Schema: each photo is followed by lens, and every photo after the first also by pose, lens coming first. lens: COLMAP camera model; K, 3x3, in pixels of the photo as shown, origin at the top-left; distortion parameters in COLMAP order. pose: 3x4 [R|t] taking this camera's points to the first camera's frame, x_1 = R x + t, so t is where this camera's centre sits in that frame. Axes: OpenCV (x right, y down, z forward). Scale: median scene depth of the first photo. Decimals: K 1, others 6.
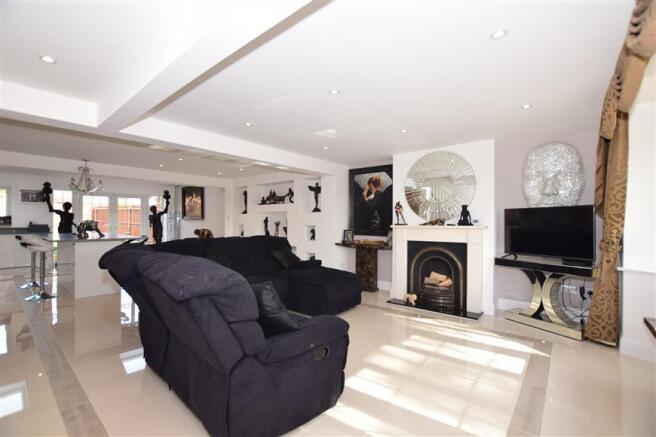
lens RADIAL K [[291.5, 0, 329.8], [0, 291.5, 221.0], [0, 0, 1]] dist [-0.024459, 0.001307]
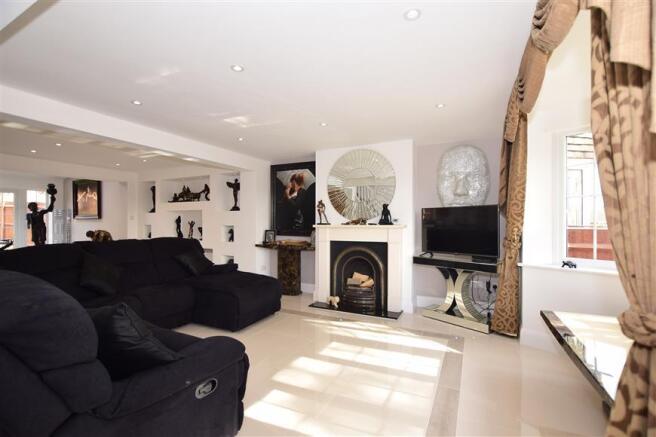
lens RADIAL K [[291.5, 0, 329.2], [0, 291.5, 220.3], [0, 0, 1]] dist [-0.024459, 0.001307]
pose [[0.974518, -0.002129, 0.224298, 0.055441], [0.002232, 0.999997, -0.000204, 0.000156], [-0.224297, 0.000699, 0.974521, 0.072551]]
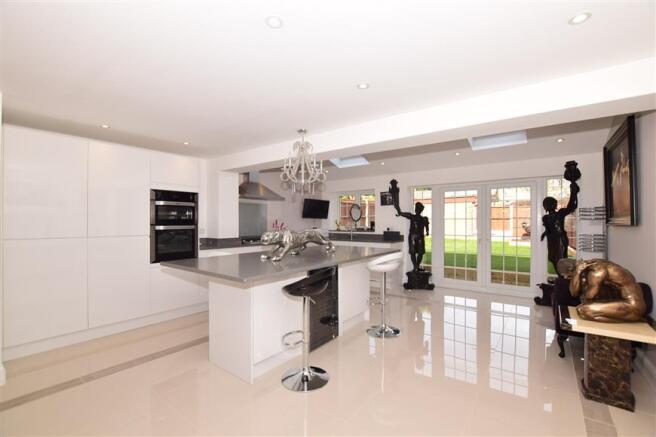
lens RADIAL K [[291.5, 0, 325.8], [0, 291.5, 219.4], [0, 0, 1]] dist [-0.024459, 0.001307]
pose [[0.048785, -0.014179, -0.998709, -0.307818], [0.003082, 0.999897, -0.014045, -0.021069], [0.998805, -0.002393, 0.048824, 1.360104]]
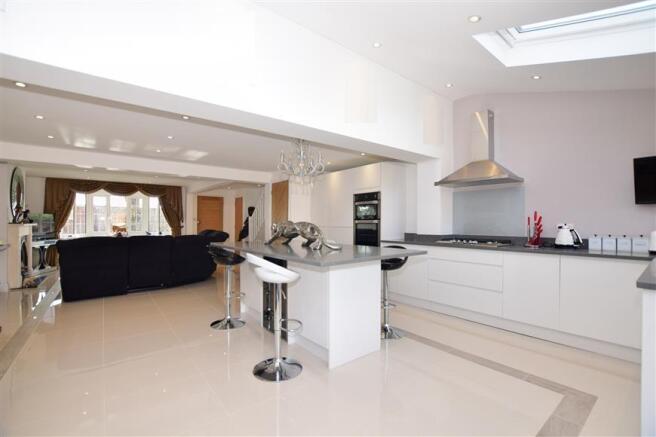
lens RADIAL K [[291.5, 0, 326.9], [0, 291.5, 221.5], [0, 0, 1]] dist [-0.024459, 0.001307]
pose [[-0.977306, 0.001255, 0.211828, -0.910117], [-0.001883, 0.999891, -0.014612, -0.006053], [-0.211824, -0.014679, -0.977198, 1.785063]]
